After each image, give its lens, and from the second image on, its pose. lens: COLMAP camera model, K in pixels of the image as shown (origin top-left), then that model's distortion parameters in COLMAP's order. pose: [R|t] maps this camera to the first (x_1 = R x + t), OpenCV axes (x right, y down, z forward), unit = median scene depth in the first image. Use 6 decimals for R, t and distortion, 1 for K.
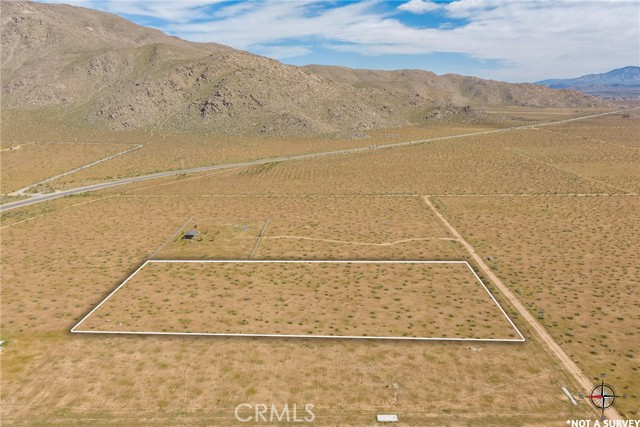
lens RADIAL K [[527.6, 0, 323.5], [0, 527.6, 213.1], [0, 0, 1]] dist [0.011486, -0.009610]
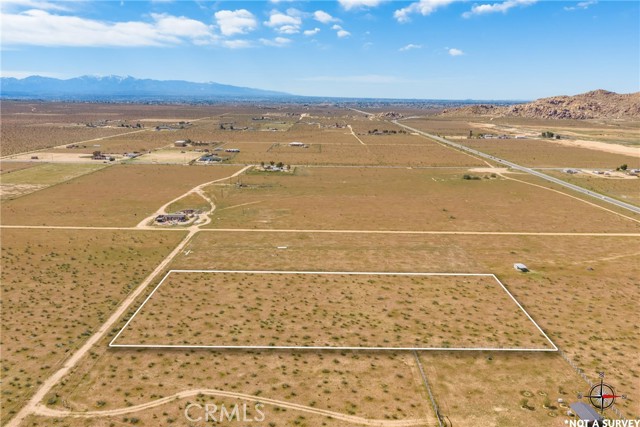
lens RADIAL K [[544.1, 0, 333.3], [0, 544.1, 214.0], [0, 0, 1]] dist [0.007317, -0.008204]
pose [[-0.999417, 0.001197, -0.034113, -0.010184], [-0.013709, 0.901169, 0.433251, -0.421902], [0.031260, 0.433466, -0.900627, 1.726213]]
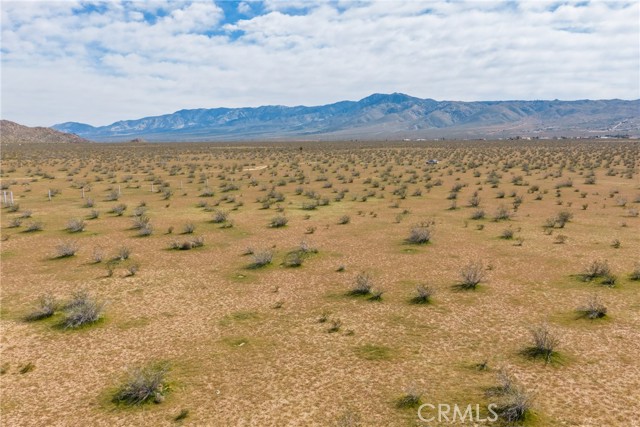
lens RADIAL K [[527.6, 0, 323.5], [0, 527.6, 213.1], [0, 0, 1]] dist [0.011486, -0.009610]
pose [[0.577318, -0.106473, 0.809548, -0.272112], [0.188287, 0.982101, -0.005107, 0.134431], [-0.794514, 0.155376, 0.587032, 0.830511]]
